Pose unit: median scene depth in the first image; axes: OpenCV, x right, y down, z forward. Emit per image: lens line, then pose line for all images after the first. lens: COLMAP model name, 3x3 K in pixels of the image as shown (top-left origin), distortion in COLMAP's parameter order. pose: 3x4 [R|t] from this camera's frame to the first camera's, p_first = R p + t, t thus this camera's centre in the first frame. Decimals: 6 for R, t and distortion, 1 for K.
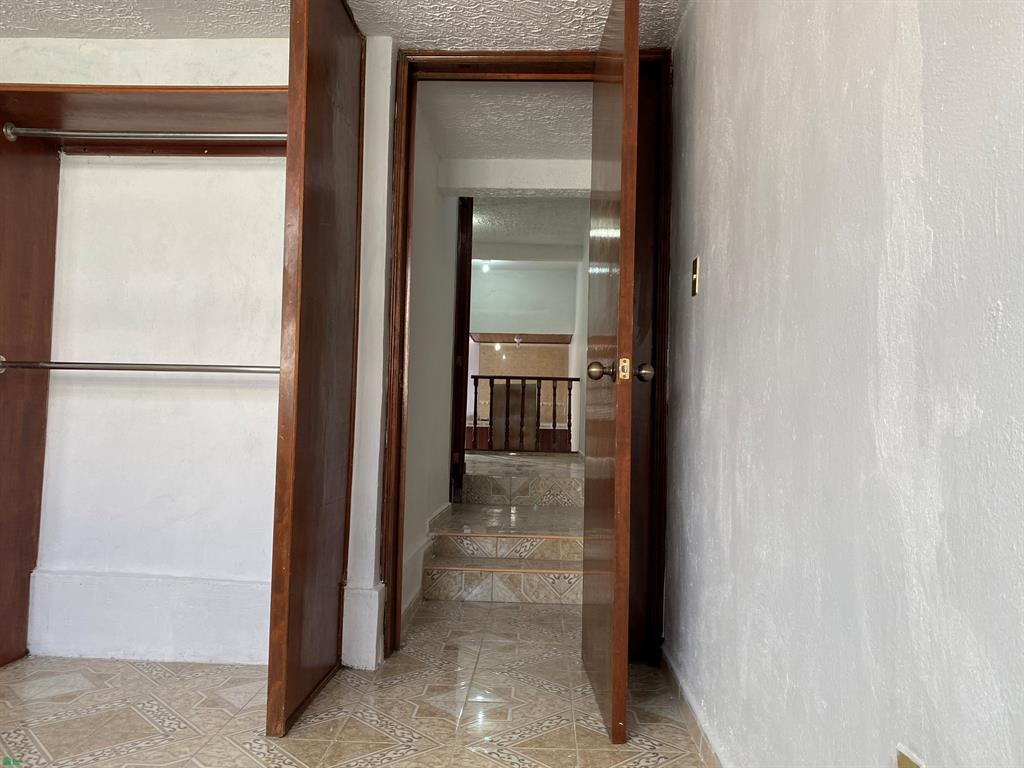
lens RADIAL K [[769.6, 0, 510.0], [0, 769.6, 387.7], [0, 0, 1]] dist [0.016075, -0.011428]
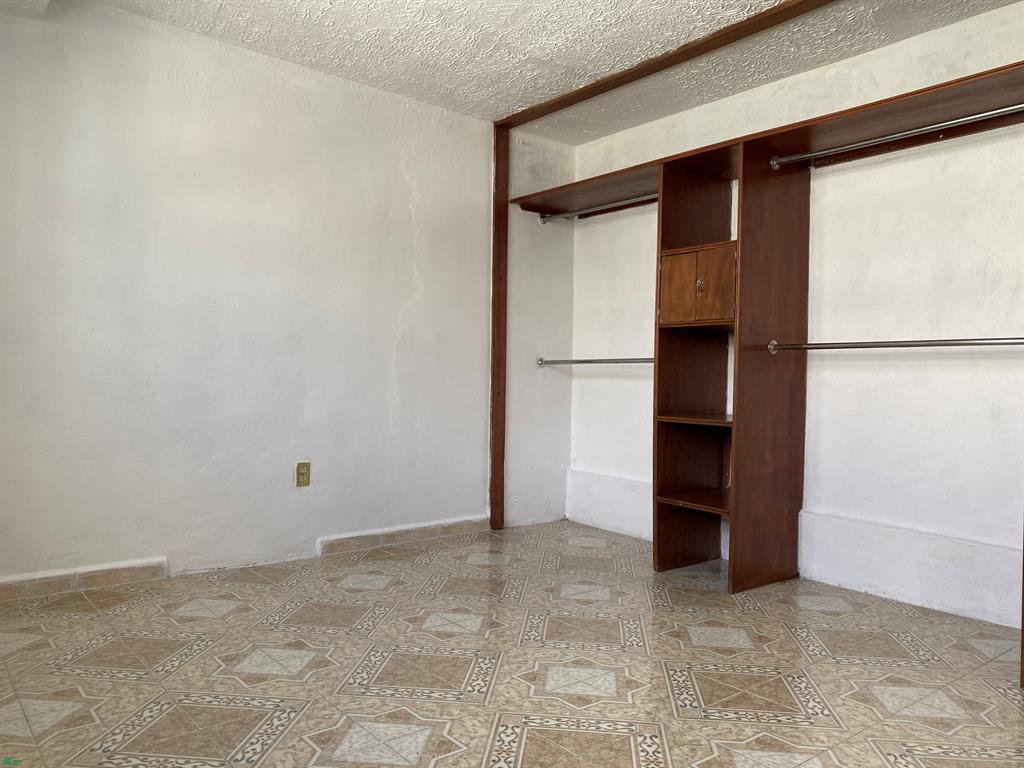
lens RADIAL K [[769.6, 0, 510.0], [0, 769.6, 392.6], [0, 0, 1]] dist [0.016075, -0.011428]
pose [[0.645478, -0.001538, -0.763777, 0.034740], [0.040665, 0.998649, 0.032355, -0.014153], [0.762696, -0.051944, 0.644668, -0.157571]]
